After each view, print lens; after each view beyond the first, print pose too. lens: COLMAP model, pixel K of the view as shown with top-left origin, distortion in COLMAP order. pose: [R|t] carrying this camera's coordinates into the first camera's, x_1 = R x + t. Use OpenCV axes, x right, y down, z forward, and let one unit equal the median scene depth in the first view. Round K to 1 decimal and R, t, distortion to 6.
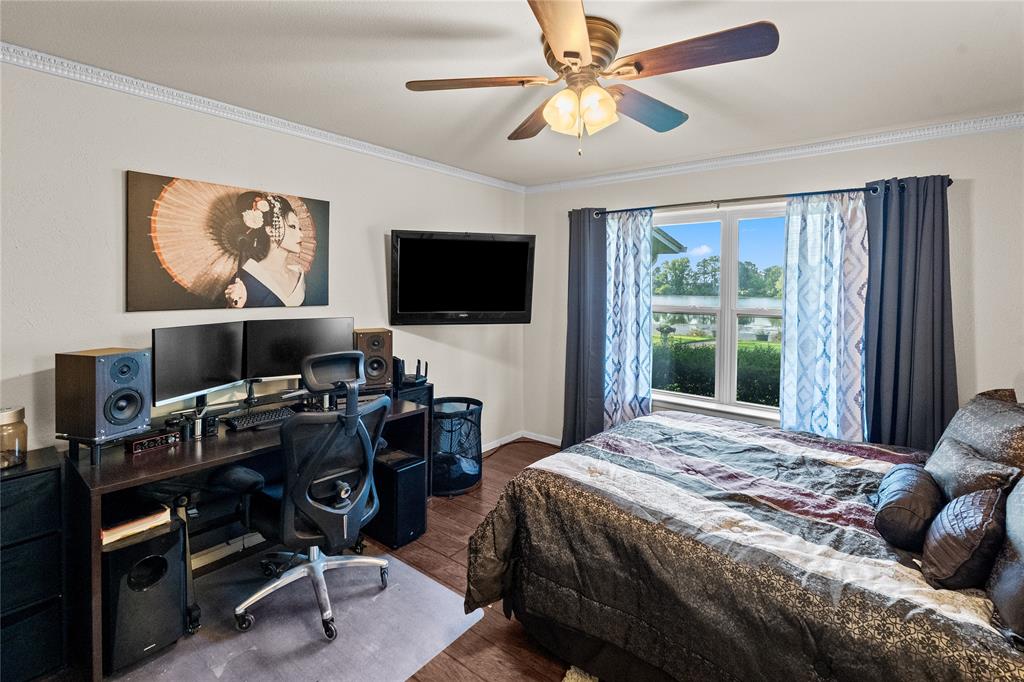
lens RADIAL K [[467.0, 0, 510.6], [0, 467.0, 301.3], [0, 0, 1]] dist [-0.001990, -0.000054]
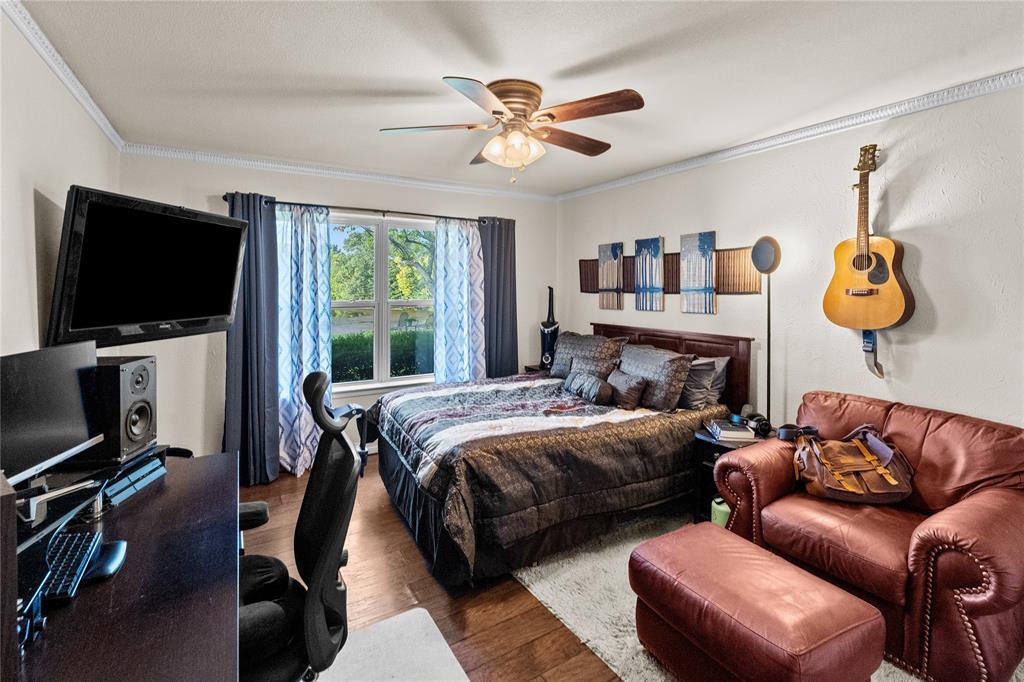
lens RADIAL K [[467.0, 0, 510.6], [0, 467.0, 301.3], [0, 0, 1]] dist [-0.001990, -0.000054]
pose [[0.354321, -0.042320, 0.934166, -0.652942], [0.033552, 0.998908, 0.032526, -0.014466], [-0.934522, 0.019819, 0.355354, 0.325298]]
